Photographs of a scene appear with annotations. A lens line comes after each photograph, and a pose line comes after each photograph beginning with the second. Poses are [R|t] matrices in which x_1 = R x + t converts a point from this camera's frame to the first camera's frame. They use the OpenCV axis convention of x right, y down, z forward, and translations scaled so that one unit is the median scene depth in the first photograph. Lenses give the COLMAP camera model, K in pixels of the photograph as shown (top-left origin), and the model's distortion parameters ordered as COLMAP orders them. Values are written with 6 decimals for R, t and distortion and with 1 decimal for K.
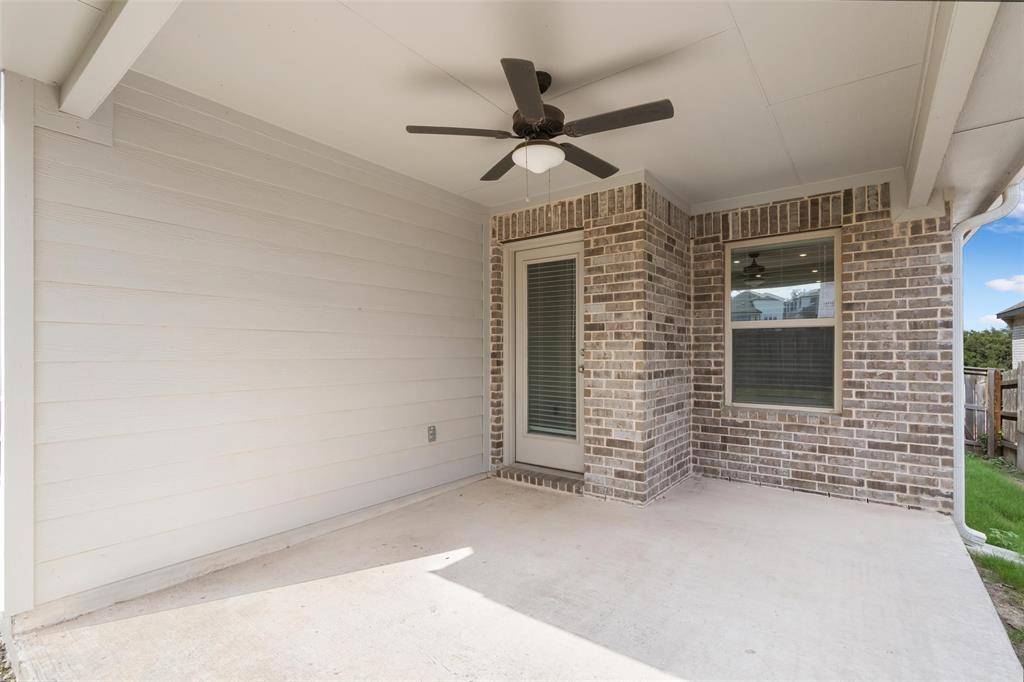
lens RADIAL K [[475.0, 0, 517.0], [0, 475.0, 345.3], [0, 0, 1]] dist [-0.003622, 0.001171]
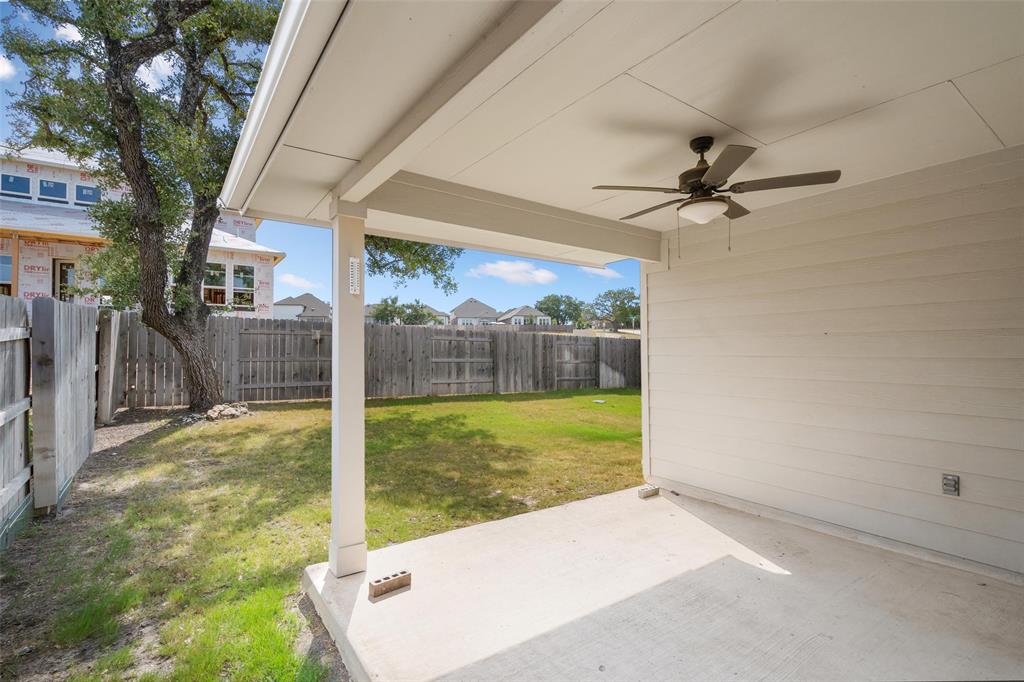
lens RADIAL K [[475.0, 0, 509.6], [0, 475.0, 344.3], [0, 0, 1]] dist [-0.003622, 0.001171]
pose [[-0.297056, -0.014122, -0.954756, 0.820085], [0.008371, 0.999814, -0.017393, -0.035908], [0.954823, -0.013159, -0.296883, 0.584646]]
